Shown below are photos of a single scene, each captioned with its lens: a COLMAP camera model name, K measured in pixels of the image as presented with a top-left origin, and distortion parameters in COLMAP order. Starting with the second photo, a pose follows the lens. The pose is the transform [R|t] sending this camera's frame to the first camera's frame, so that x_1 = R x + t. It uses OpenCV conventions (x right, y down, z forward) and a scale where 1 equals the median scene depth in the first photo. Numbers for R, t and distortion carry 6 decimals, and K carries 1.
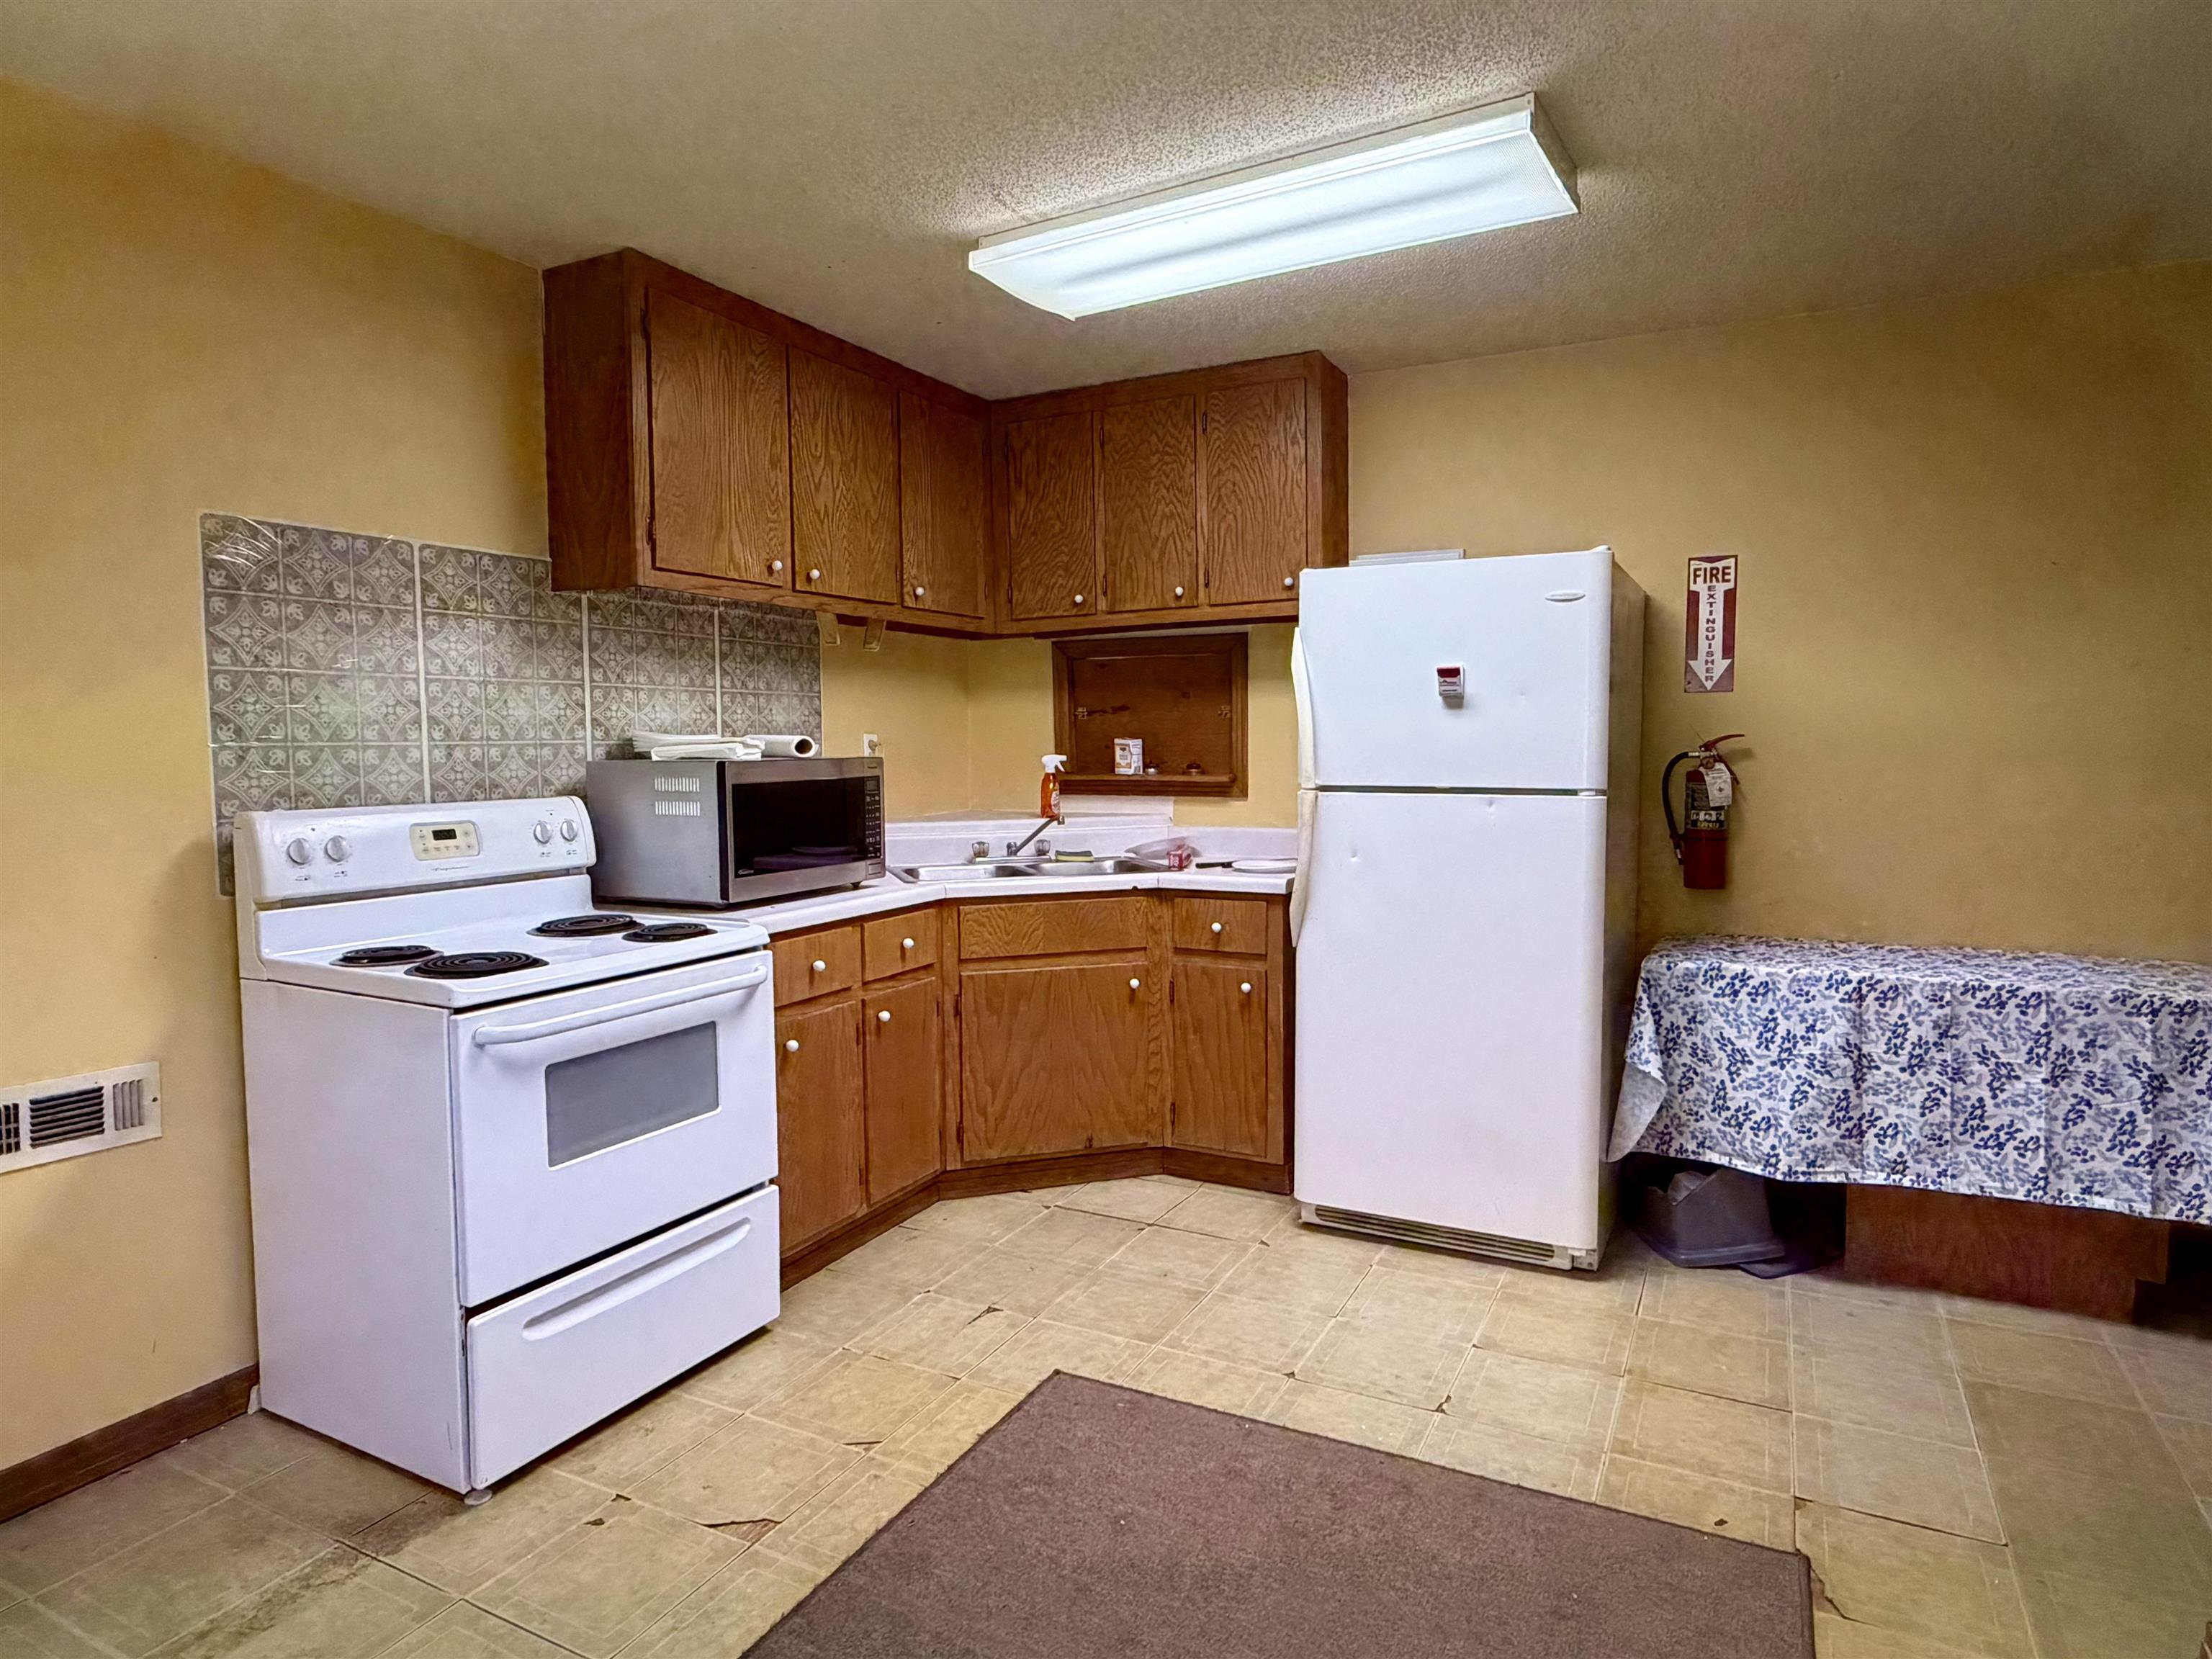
lens RADIAL K [[1278.4, 0, 1106.0], [0, 1278.4, 829.5], [0, 0, 1]] dist [0.031570, 0.000054]
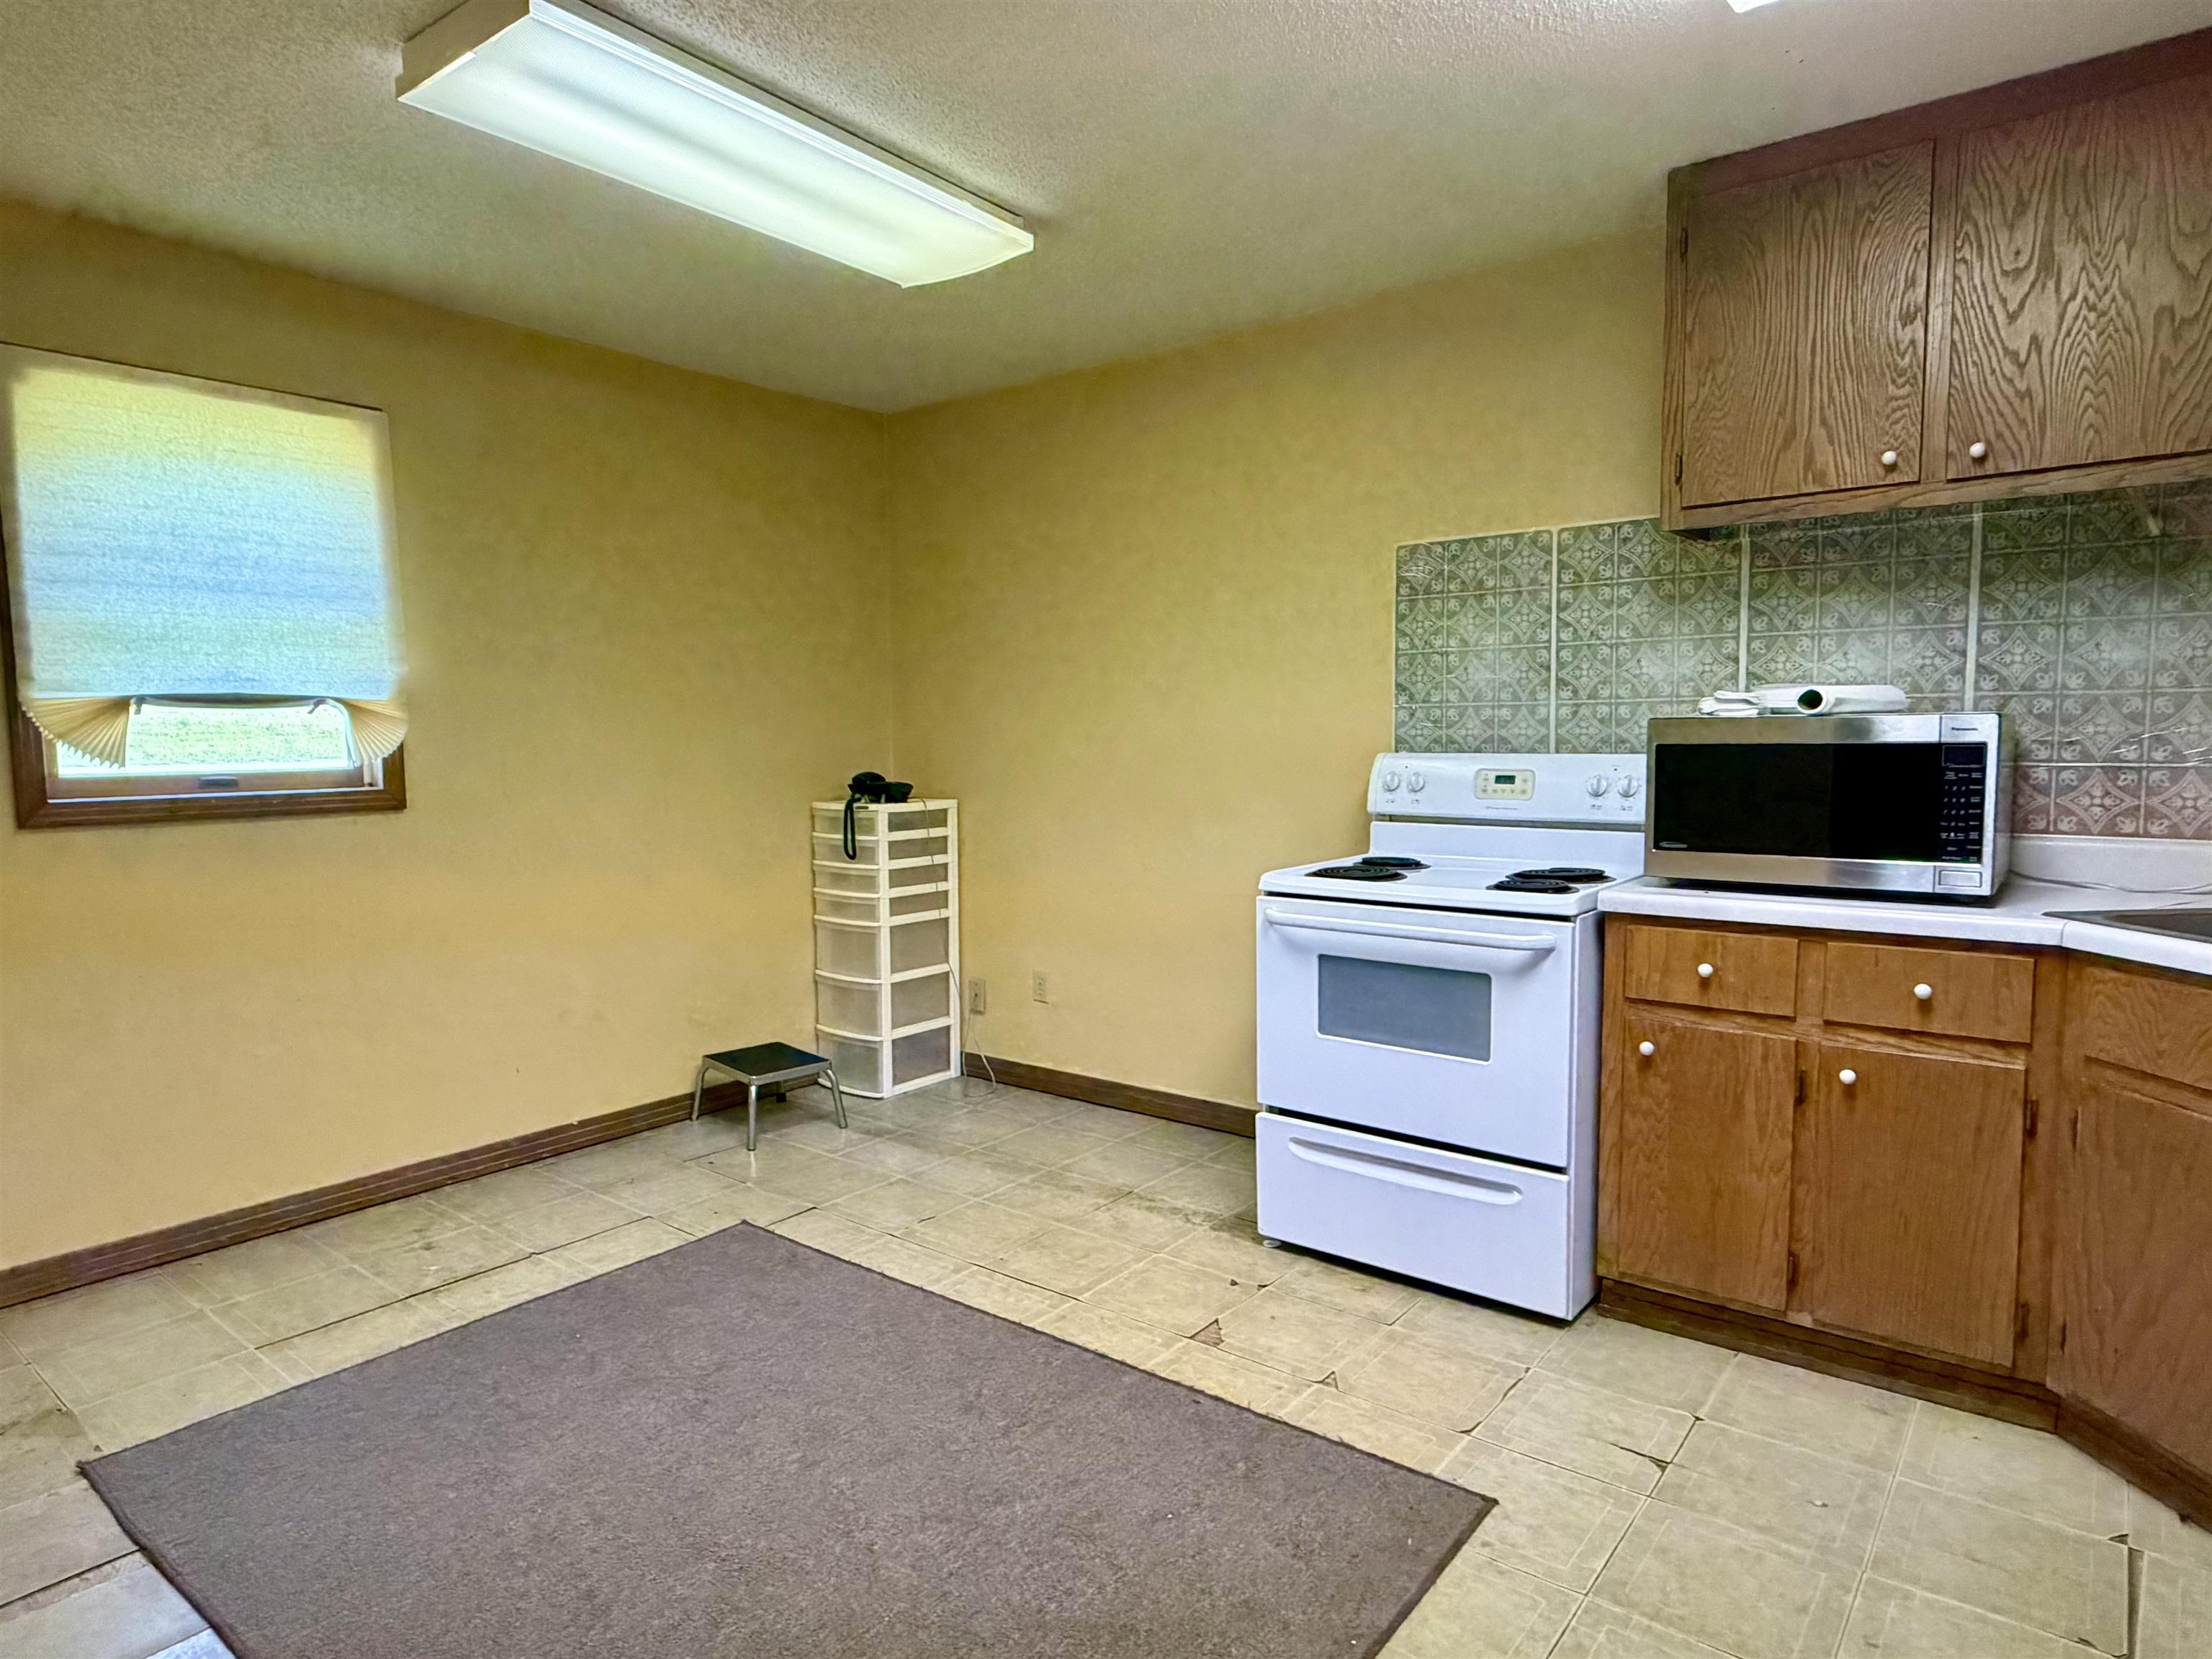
lens RADIAL K [[1278.4, 0, 1106.0], [0, 1278.4, 829.5], [0, 0, 1]] dist [0.031570, 0.000054]
pose [[-0.168141, 0.092853, -0.981380, 0.694951], [-0.054851, 0.993130, 0.103362, -0.051146], [0.984236, 0.071209, -0.161893, 0.812985]]
